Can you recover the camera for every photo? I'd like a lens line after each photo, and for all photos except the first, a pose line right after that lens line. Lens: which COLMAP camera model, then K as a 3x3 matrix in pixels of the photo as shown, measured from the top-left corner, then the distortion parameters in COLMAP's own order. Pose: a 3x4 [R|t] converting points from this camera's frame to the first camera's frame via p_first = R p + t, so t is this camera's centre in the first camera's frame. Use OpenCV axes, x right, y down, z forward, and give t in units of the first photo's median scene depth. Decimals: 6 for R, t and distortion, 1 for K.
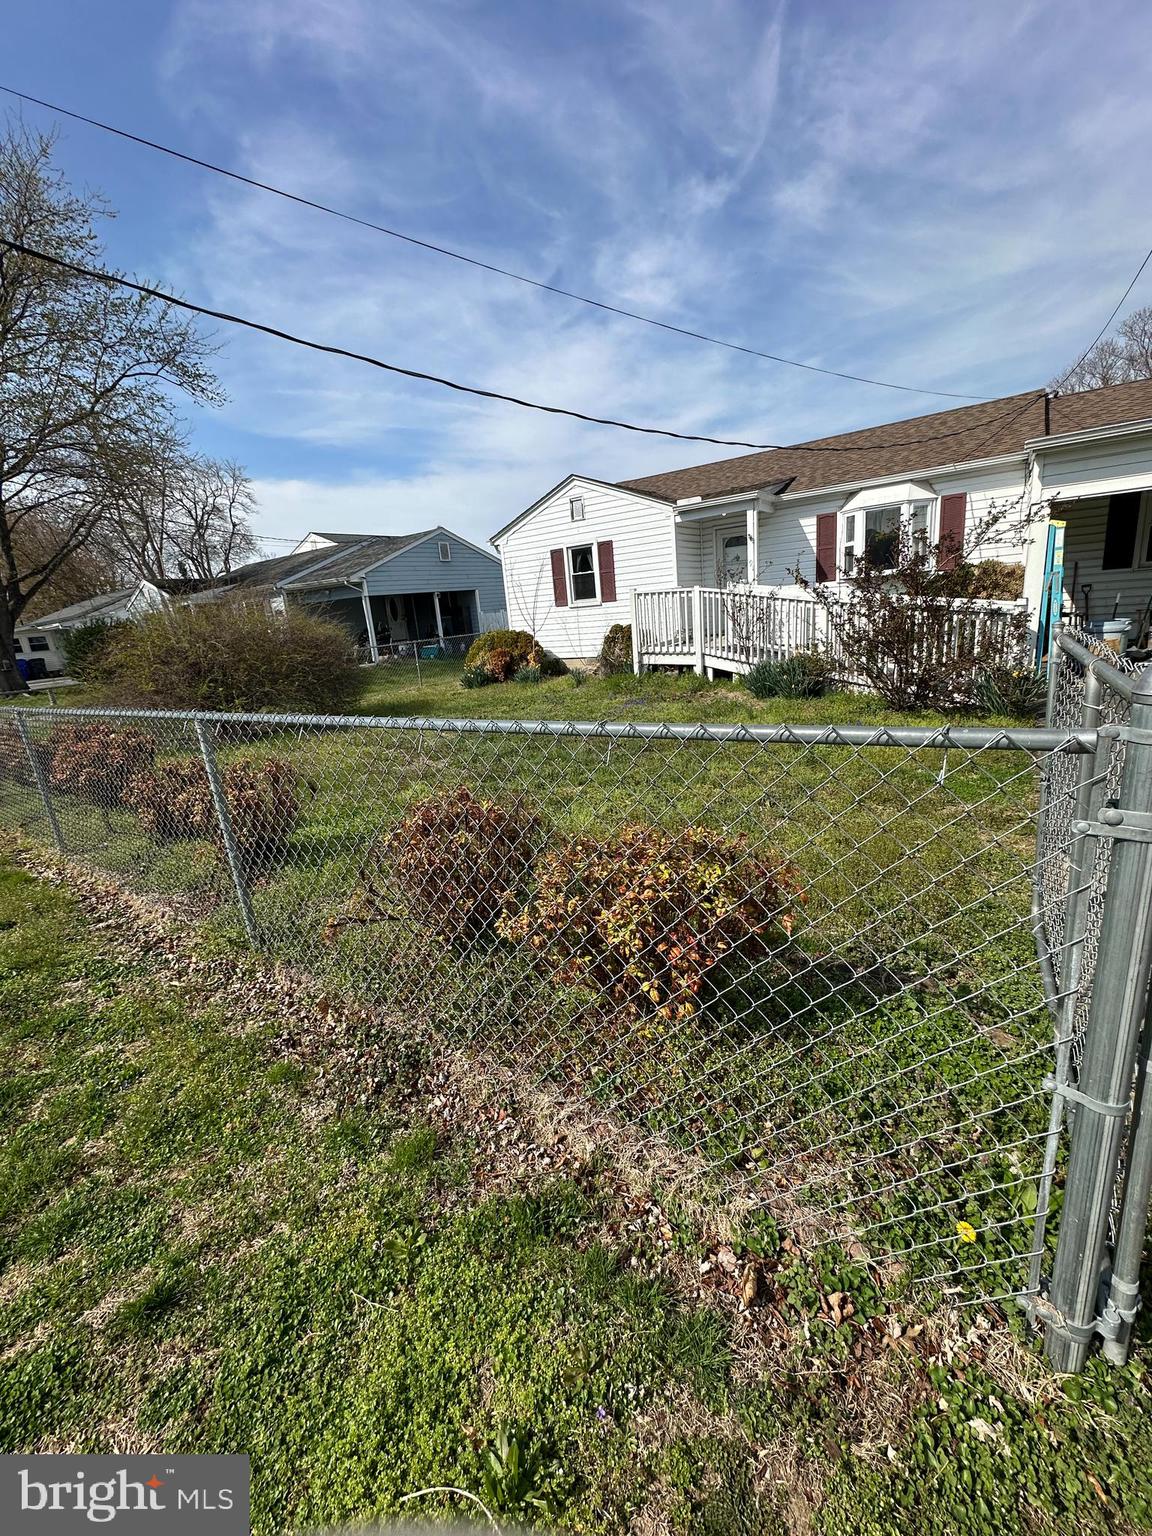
lens RADIAL K [[622.0, 0, 572.0], [0, 622.0, 769.6], [0, 0, 1]] dist [0.000014, -0.000497]
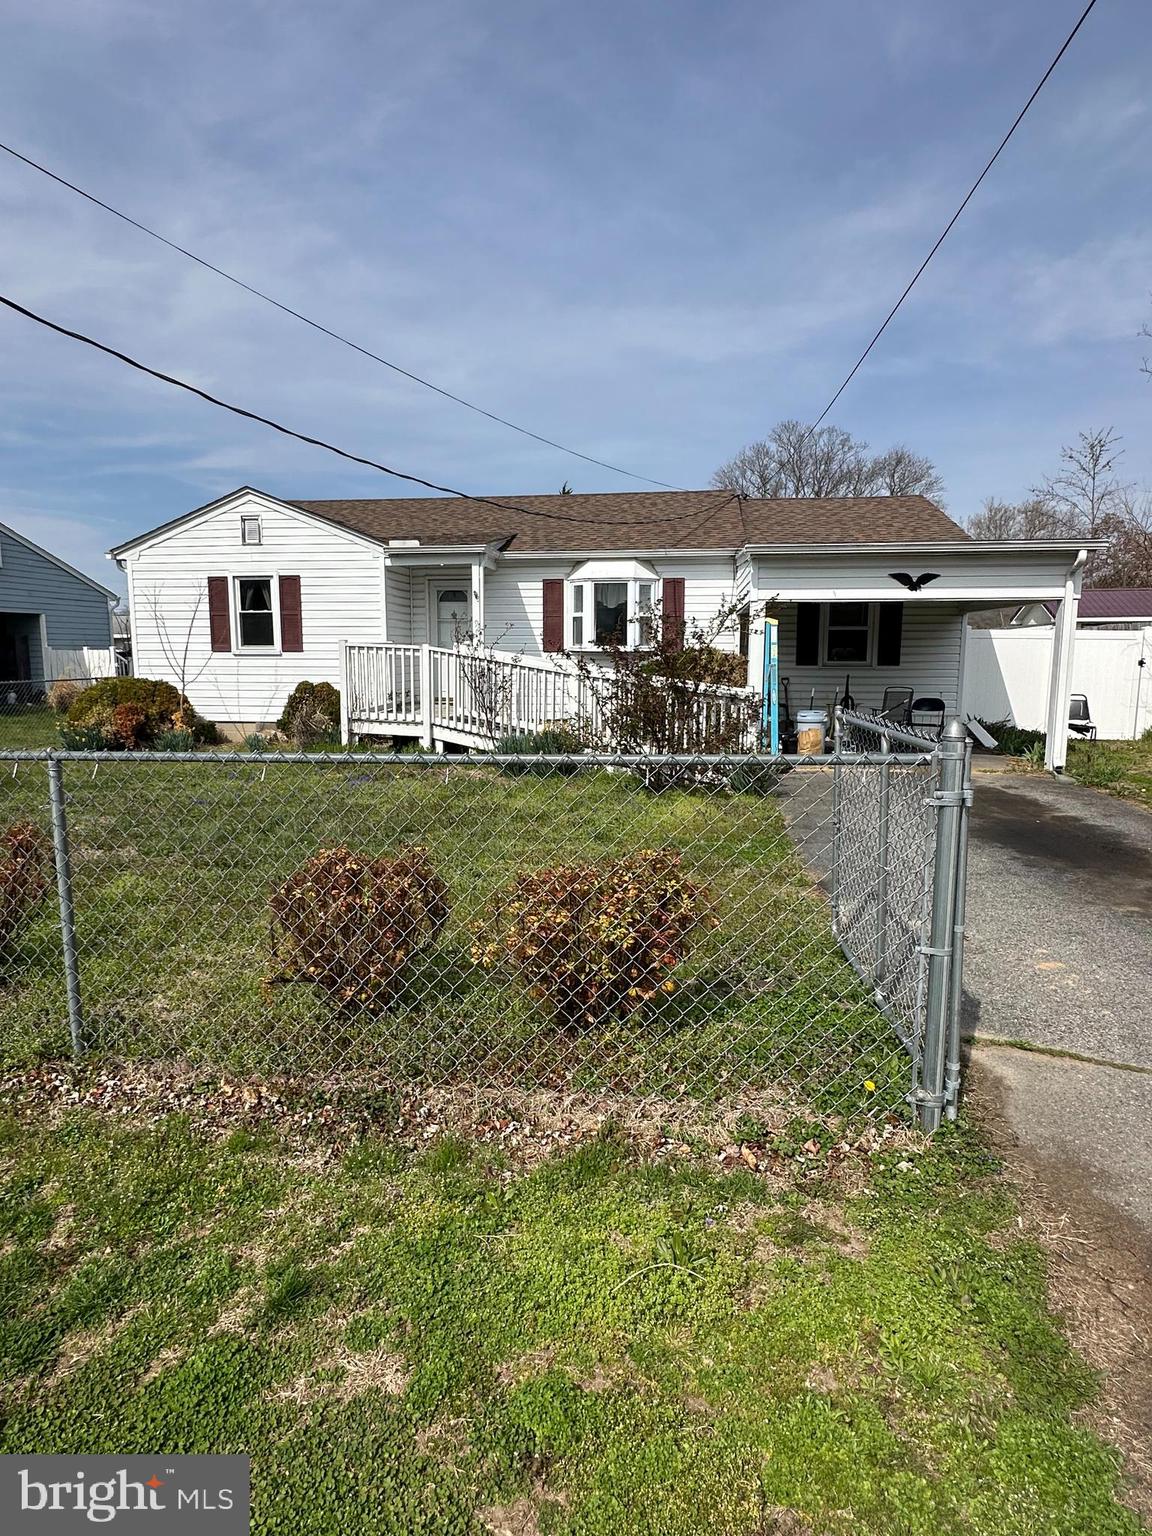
lens RADIAL K [[859.0, 0, 578.6], [0, 859.0, 766.6], [0, 0, 1]] dist [-0.005633, 0.001802]
pose [[0.887854, 0.027970, 0.459274, -0.127034], [0.037153, 0.990534, -0.132146, 0.026561], [-0.458622, 0.134390, 0.878411, -0.081651]]
